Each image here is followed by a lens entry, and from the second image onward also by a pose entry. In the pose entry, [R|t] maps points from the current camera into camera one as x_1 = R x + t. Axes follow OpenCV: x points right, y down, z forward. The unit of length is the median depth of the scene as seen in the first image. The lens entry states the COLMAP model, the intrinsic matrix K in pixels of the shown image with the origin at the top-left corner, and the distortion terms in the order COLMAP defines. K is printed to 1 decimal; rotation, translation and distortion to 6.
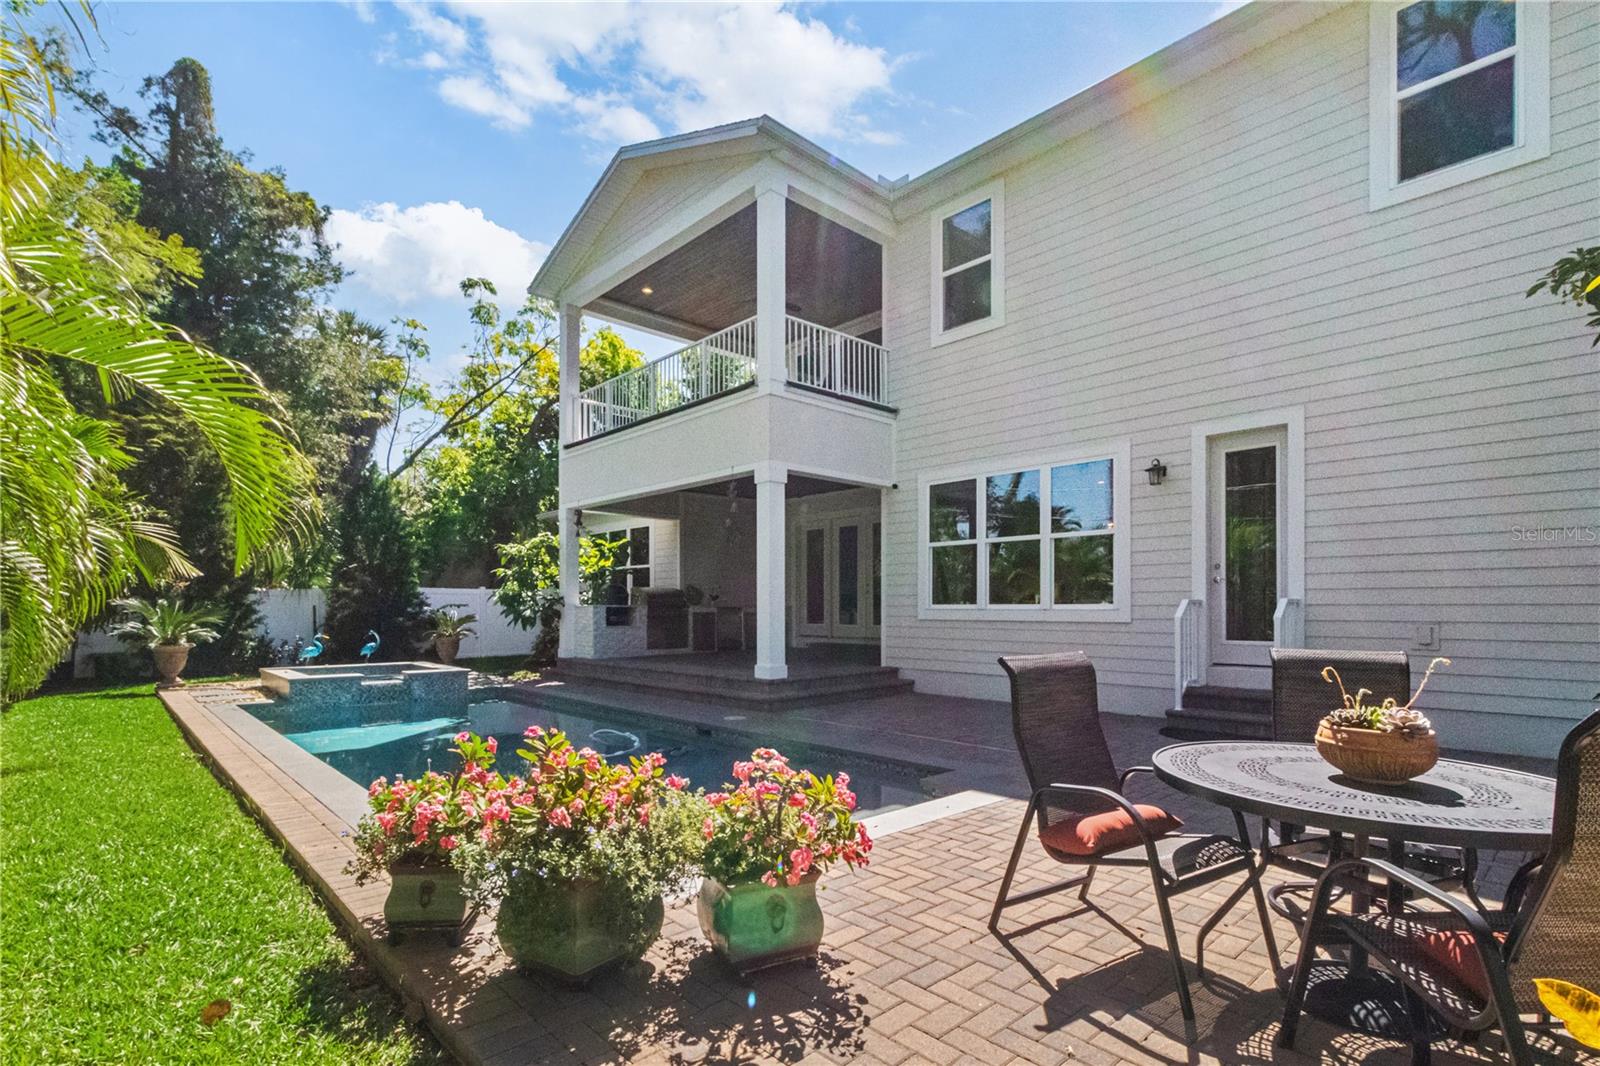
lens RADIAL K [[768.7, 0, 777.3], [0, 768.7, 604.0], [0, 0, 1]] dist [-0.000829, 0.000574]
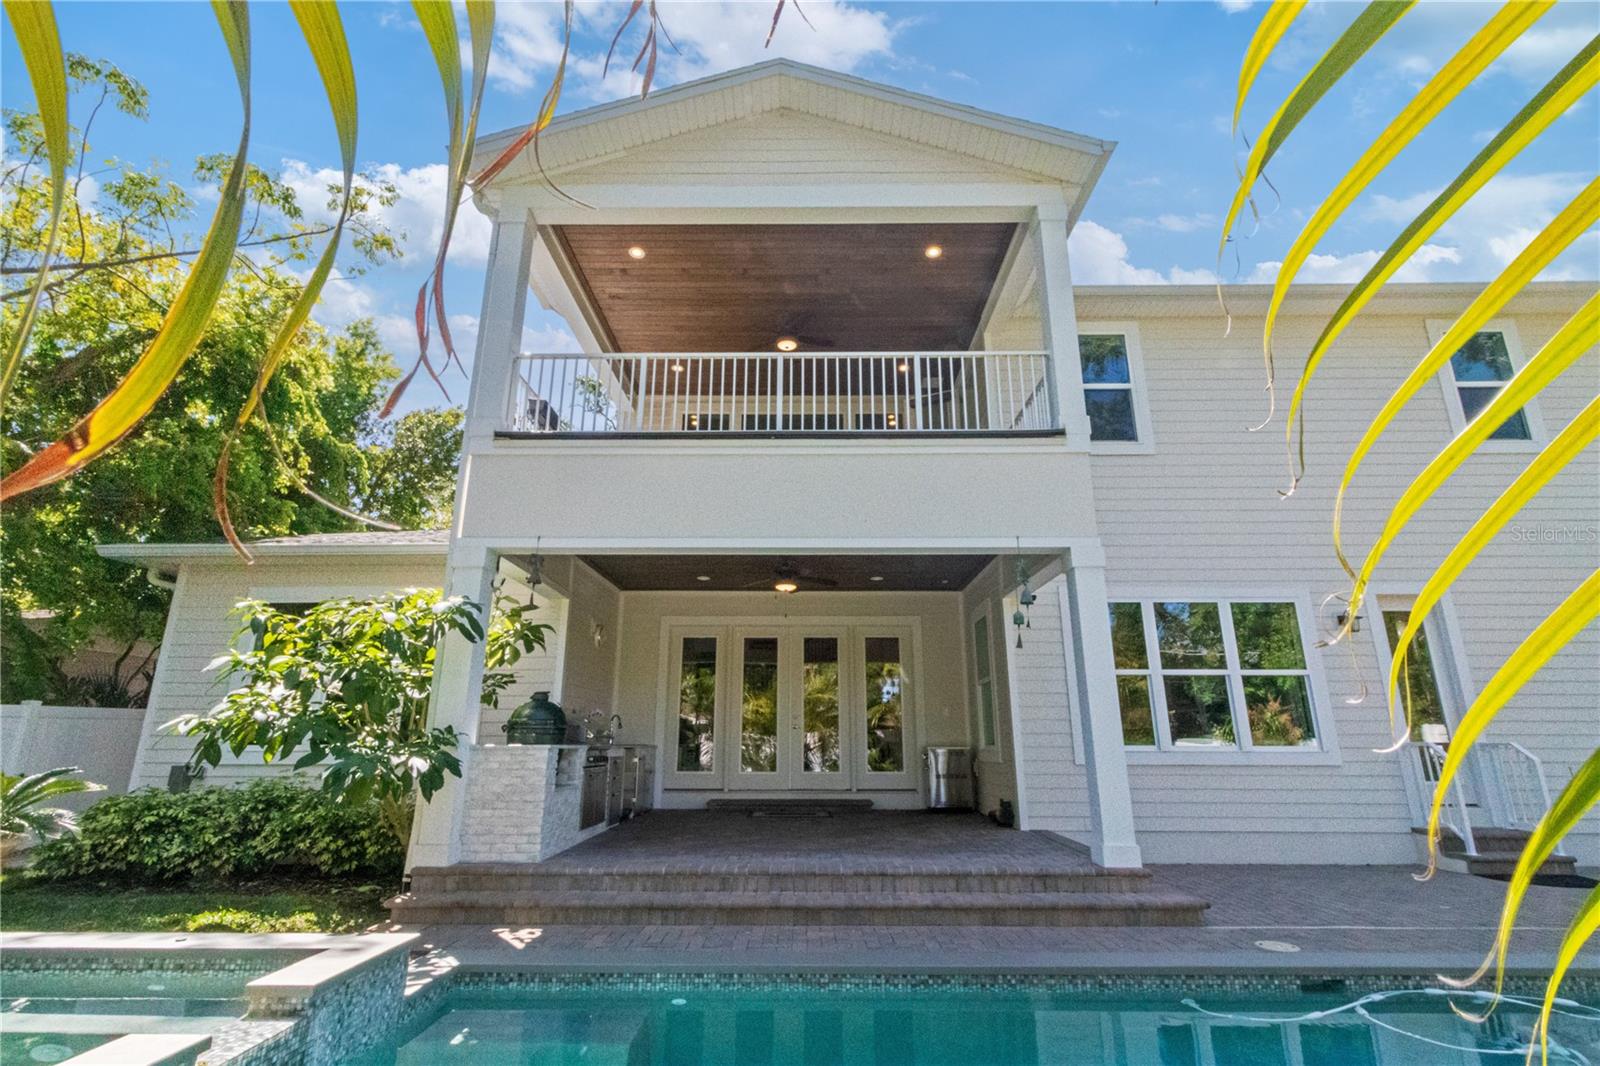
lens RADIAL K [[749.0, 0, 800.0], [0, 749.0, 533.0], [0, 0, 1]] dist [-0.000015, 0.000390]
pose [[0.677814, 0.199318, 0.707701, -0.526113], [-0.003504, 0.963418, -0.267982, -0.001933], [-0.735225, 0.179162, 0.653716, 0.565583]]
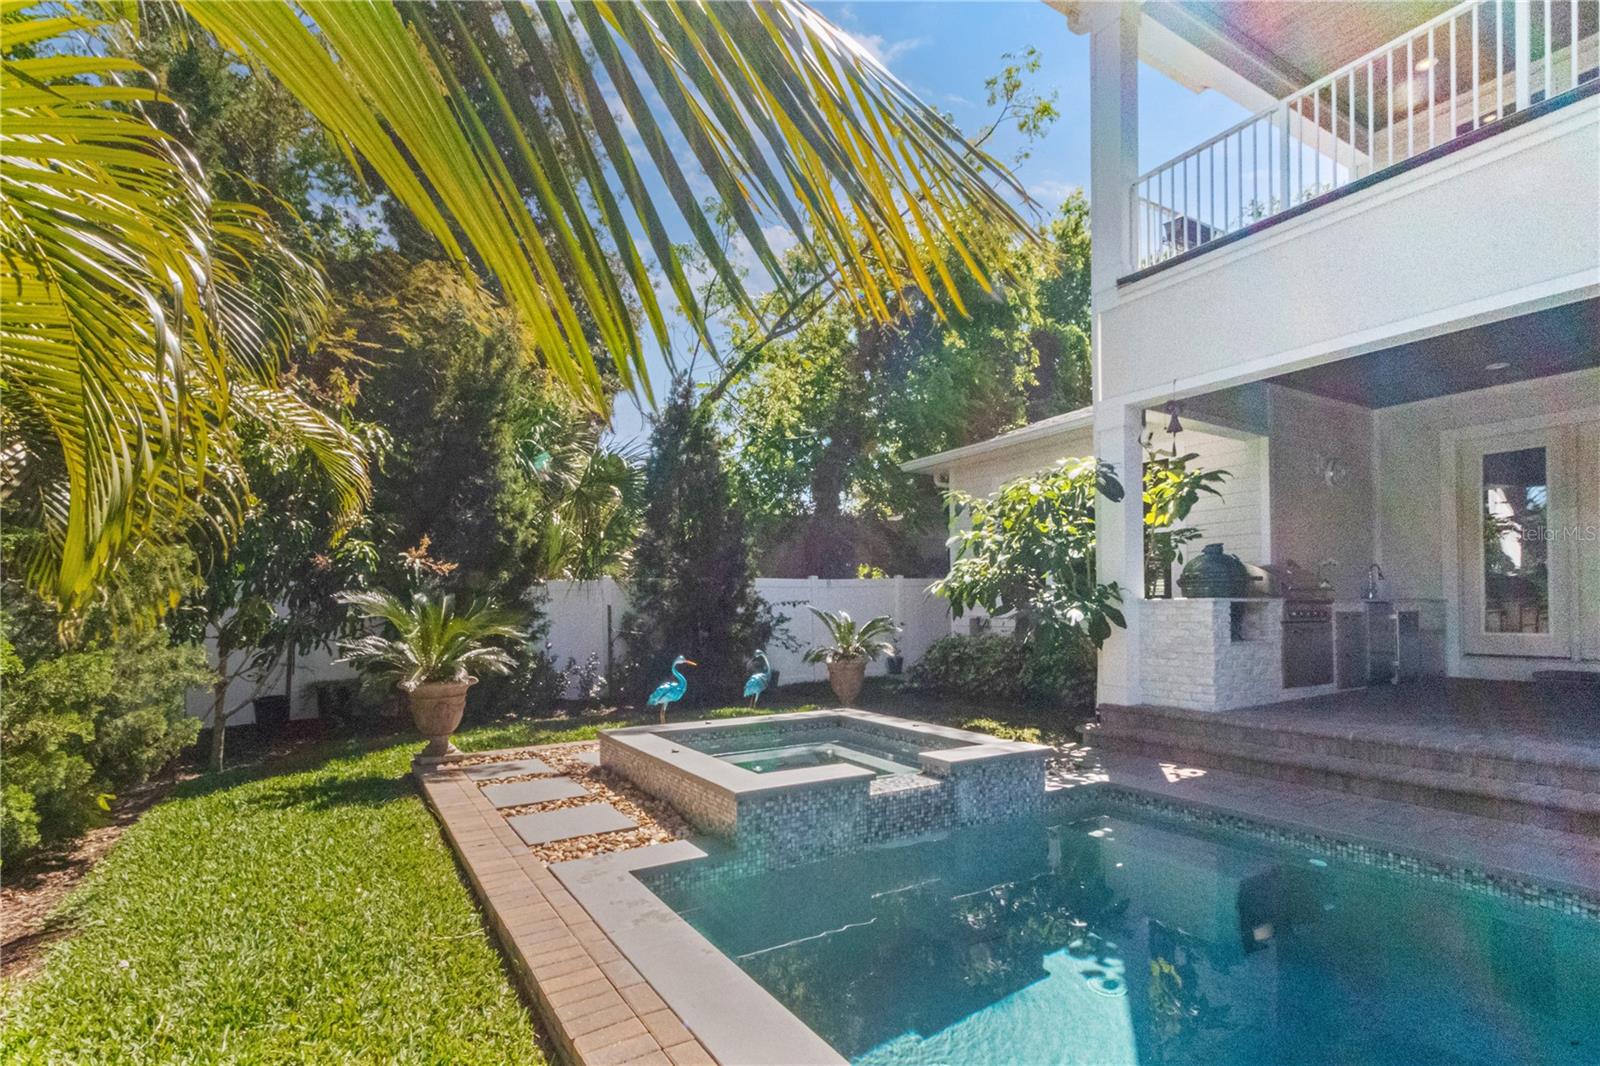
lens RADIAL K [[754.4, 0, 757.4], [0, 754.4, 610.0], [0, 0, 1]] dist [-0.000003, -0.000483]
pose [[0.977259, -0.004977, -0.211990, -0.436734], [0.006646, 0.999952, 0.007159, 0.003460], [0.211944, -0.008405, 0.977246, 0.509562]]
